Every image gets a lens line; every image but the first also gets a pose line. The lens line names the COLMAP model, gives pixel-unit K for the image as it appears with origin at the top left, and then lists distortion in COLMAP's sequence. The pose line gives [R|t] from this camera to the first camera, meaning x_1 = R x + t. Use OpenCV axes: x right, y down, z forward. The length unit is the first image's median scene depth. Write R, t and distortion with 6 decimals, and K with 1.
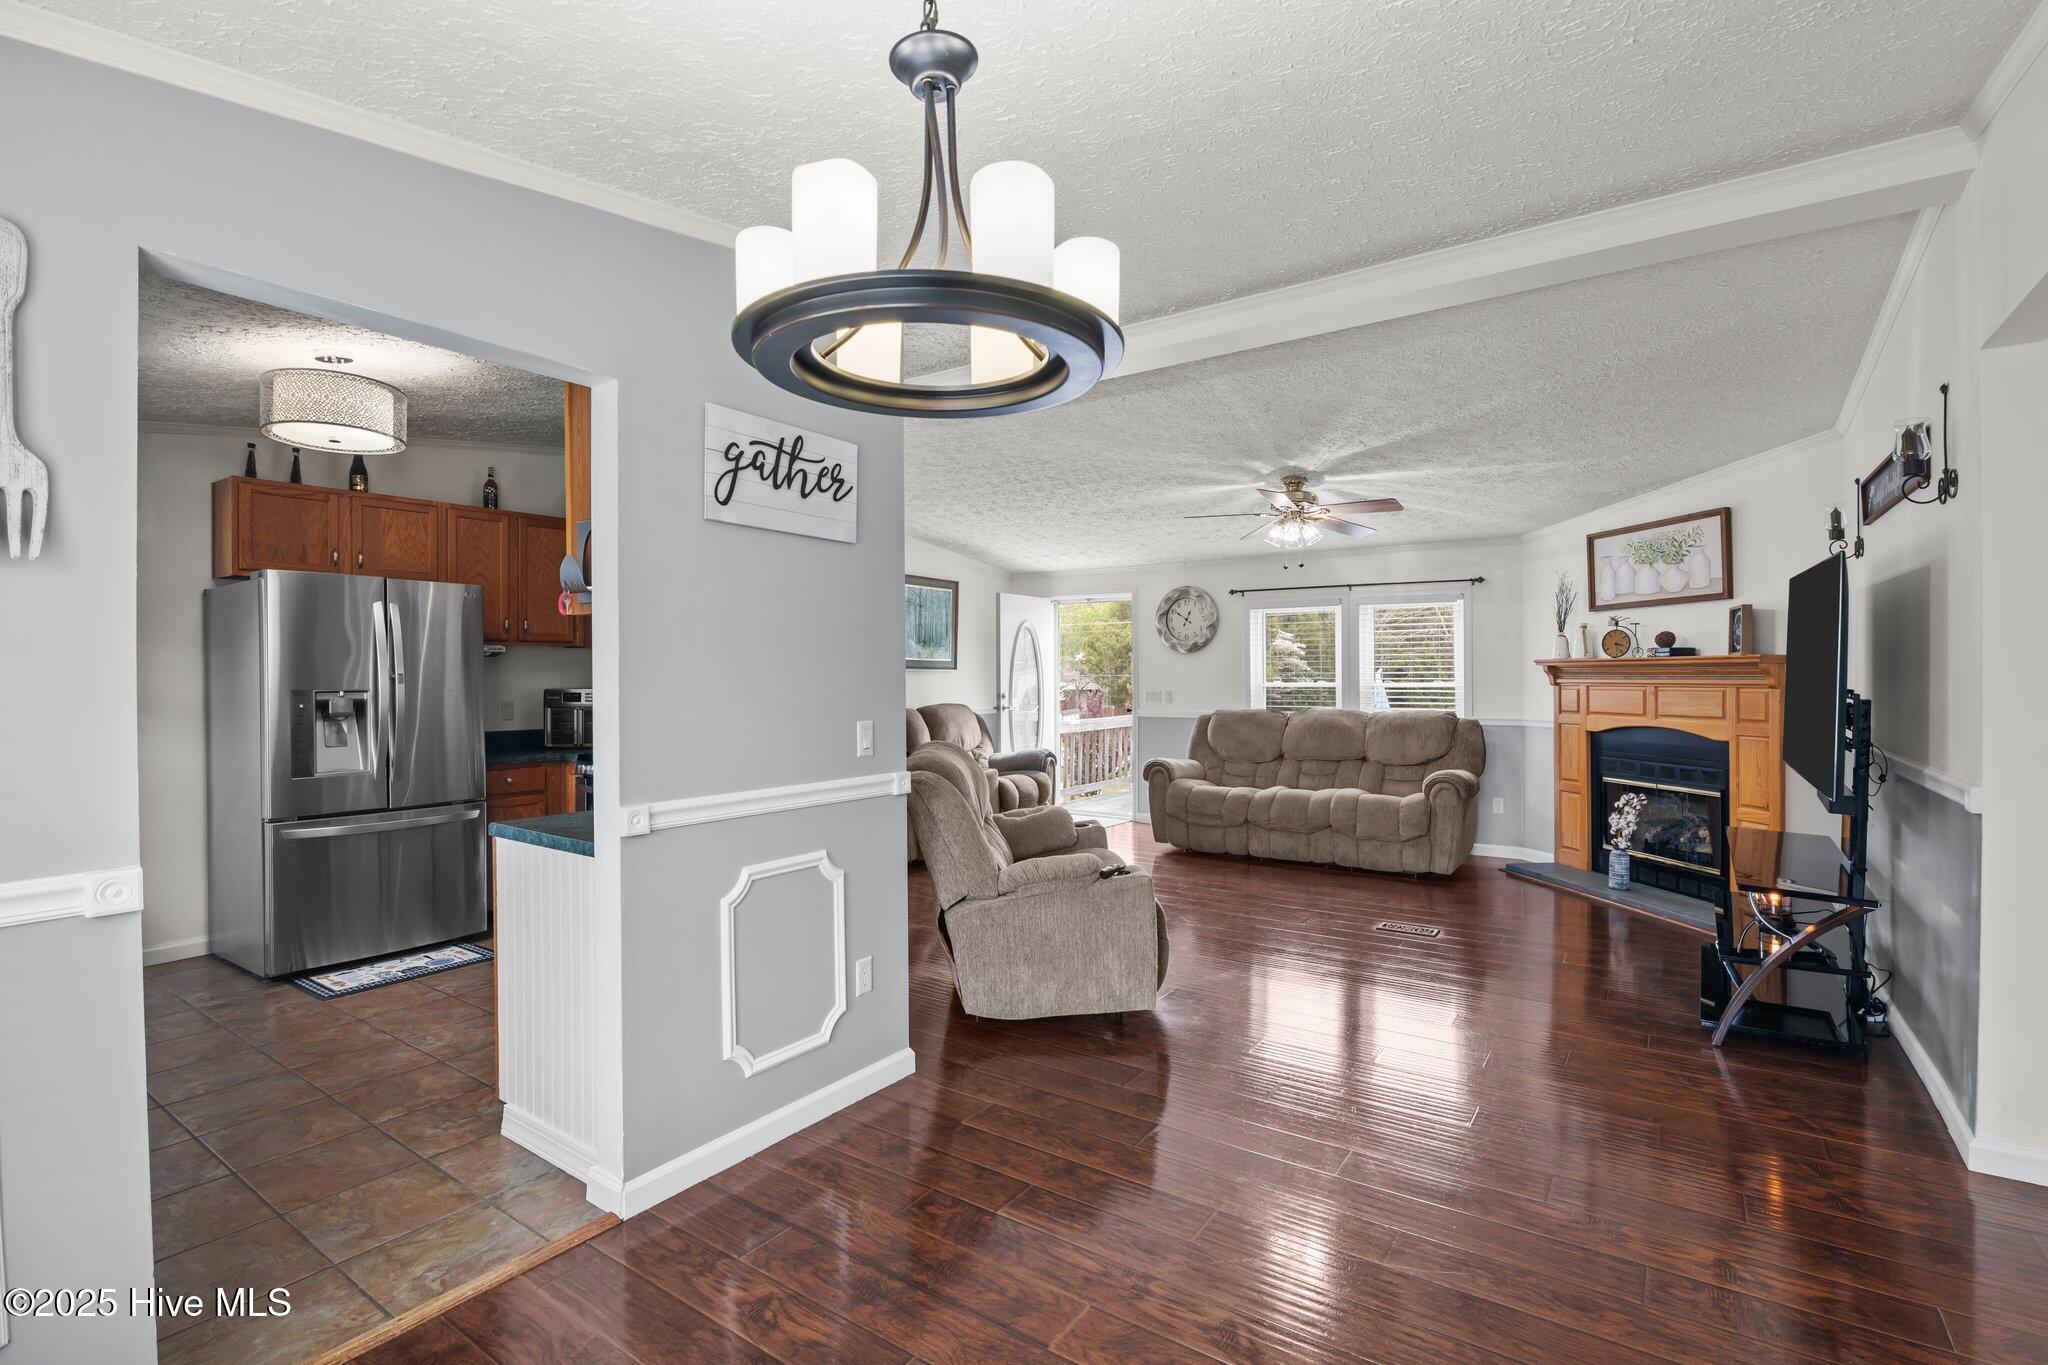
lens RADIAL K [[953.5, 0, 1024.0], [0, 953.5, 682.5], [0, 0, 1]] dist [-0.001867, -0.000270]
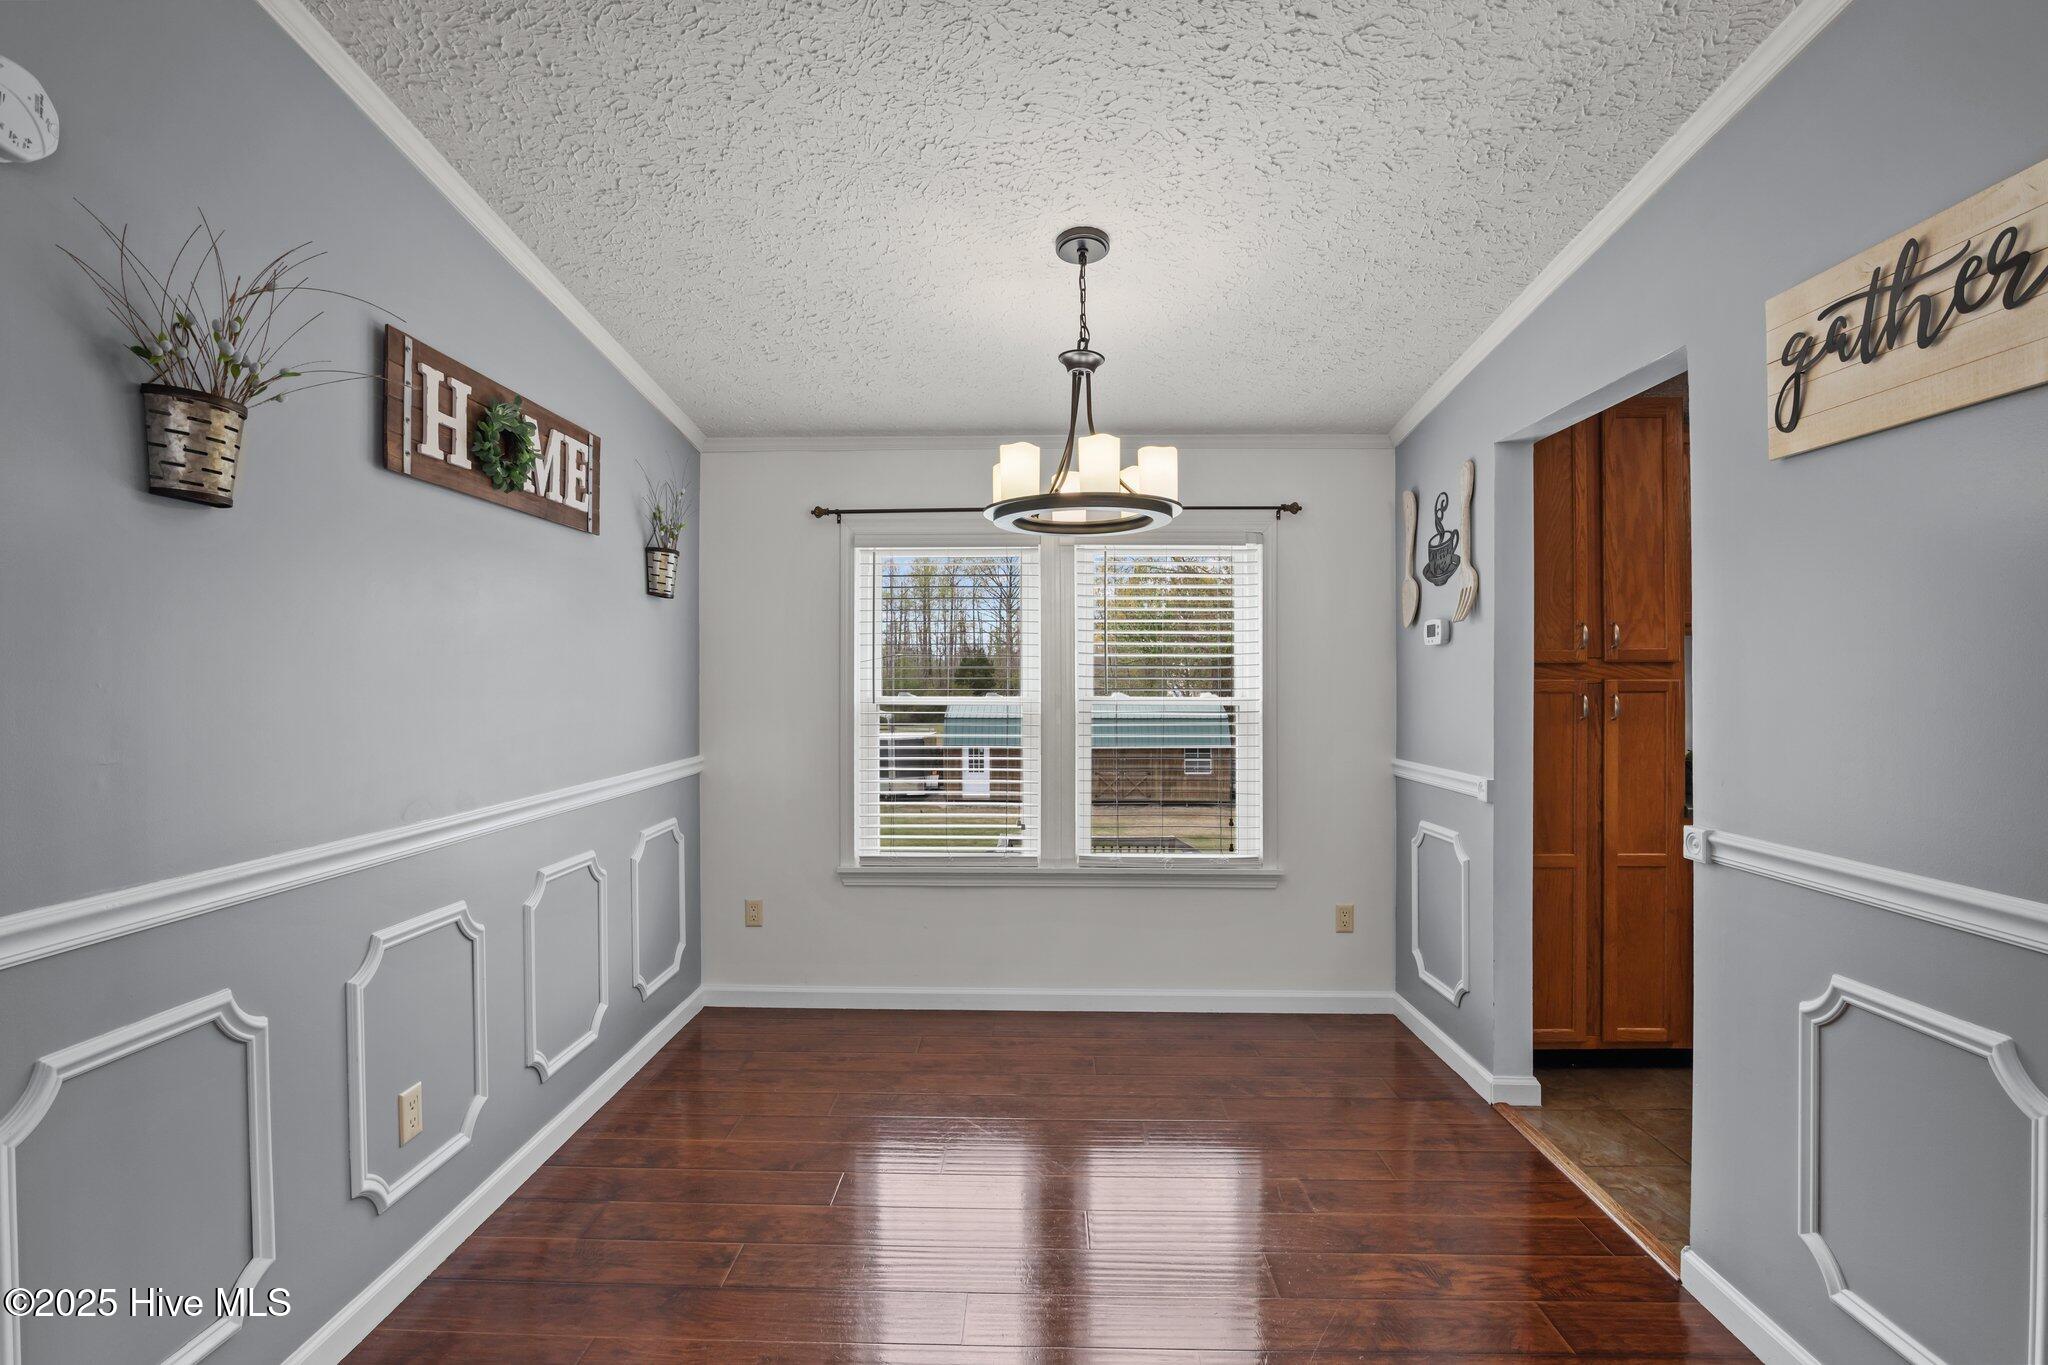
lens RADIAL K [[953.5, 0, 1024.0], [0, 953.5, 682.5], [0, 0, 1]] dist [-0.001867, -0.000270]
pose [[-0.833460, 0.009604, -0.552497, 0.521787], [0.003136, 0.999915, 0.012649, -0.013497], [0.552571, 0.008810, -0.833419, 1.241634]]
